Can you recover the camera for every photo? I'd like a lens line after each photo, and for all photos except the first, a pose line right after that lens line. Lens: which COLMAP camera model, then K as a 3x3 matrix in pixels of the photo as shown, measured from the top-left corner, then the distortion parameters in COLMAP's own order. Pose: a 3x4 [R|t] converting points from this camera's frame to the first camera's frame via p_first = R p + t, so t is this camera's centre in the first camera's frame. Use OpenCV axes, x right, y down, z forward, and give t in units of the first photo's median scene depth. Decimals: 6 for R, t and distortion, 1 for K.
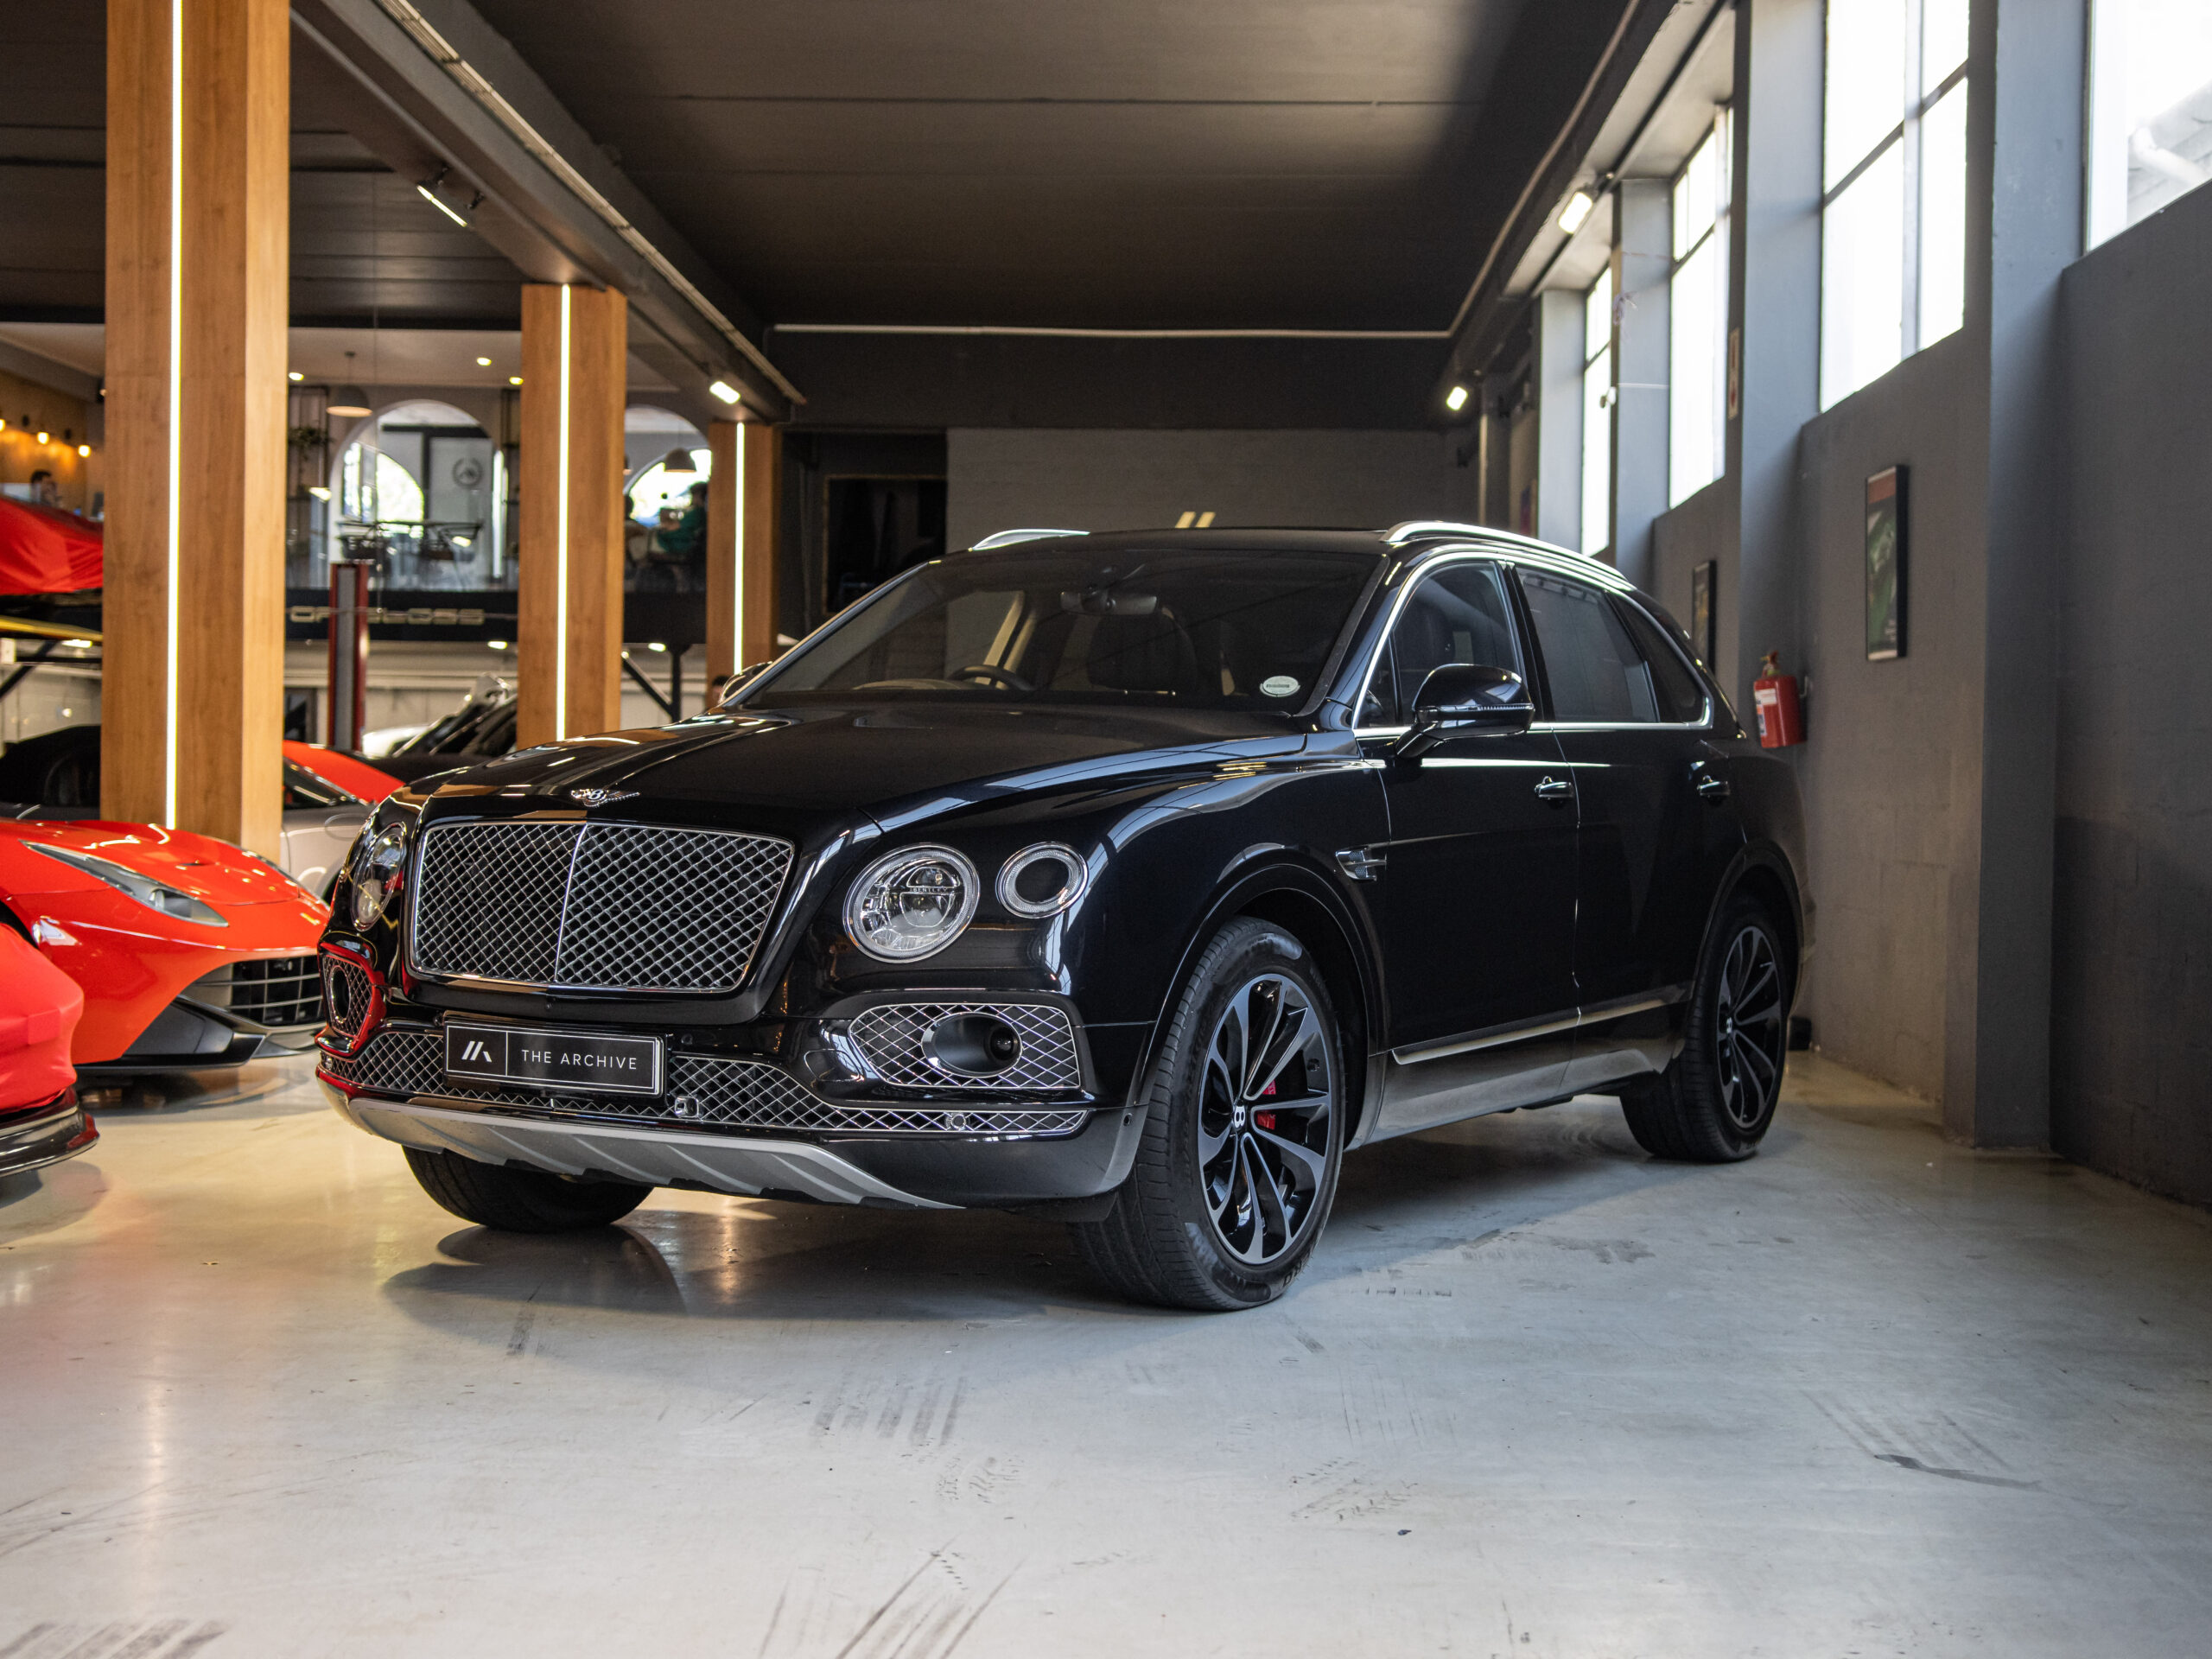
lens RADIAL K [[2710.4, 0, 1107.9], [0, 2710.4, 824.7], [0, 0, 1]] dist [0.058243, 0.000000]
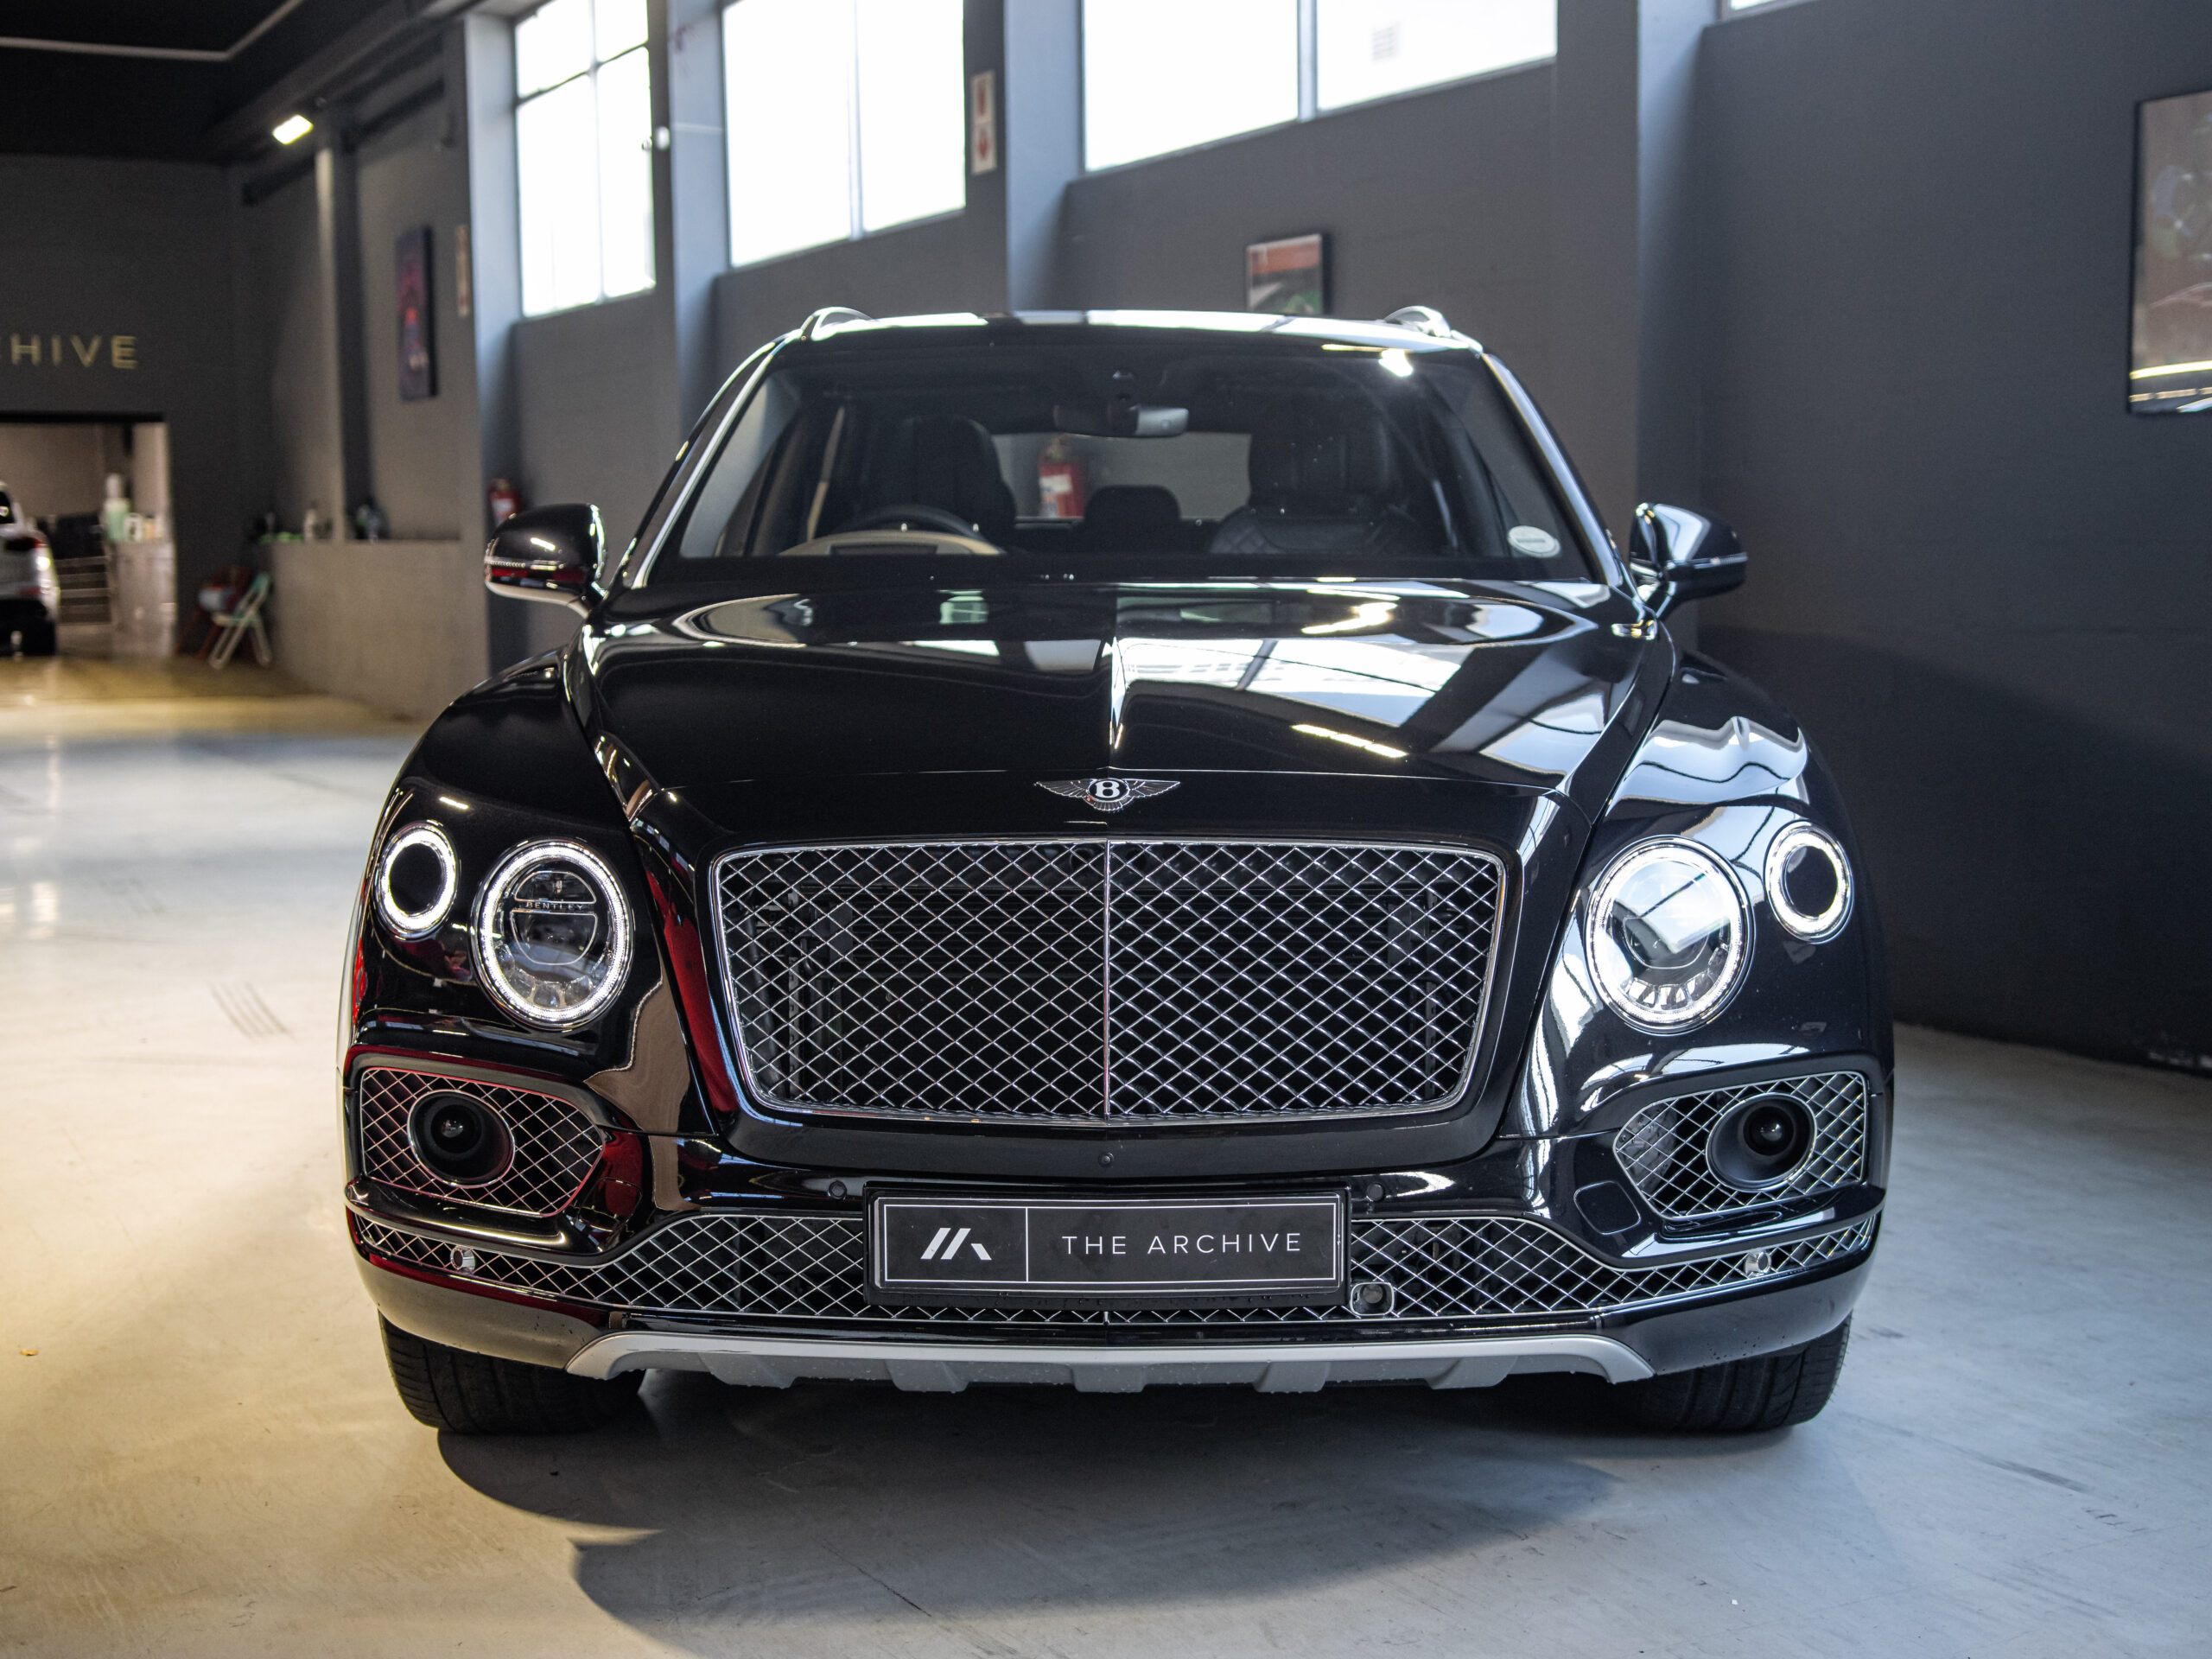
lens RADIAL K [[2693.1, 0, 1102.3], [0, 2693.1, 830.4], [0, 0, 1]] dist [0.006468, 0.000000]
pose [[0.886341, -0.077757, 0.456457, -0.460357], [0.034033, 0.994073, 0.103254, -0.063417], [-0.461780, -0.075984, 0.883734, 0.480865]]
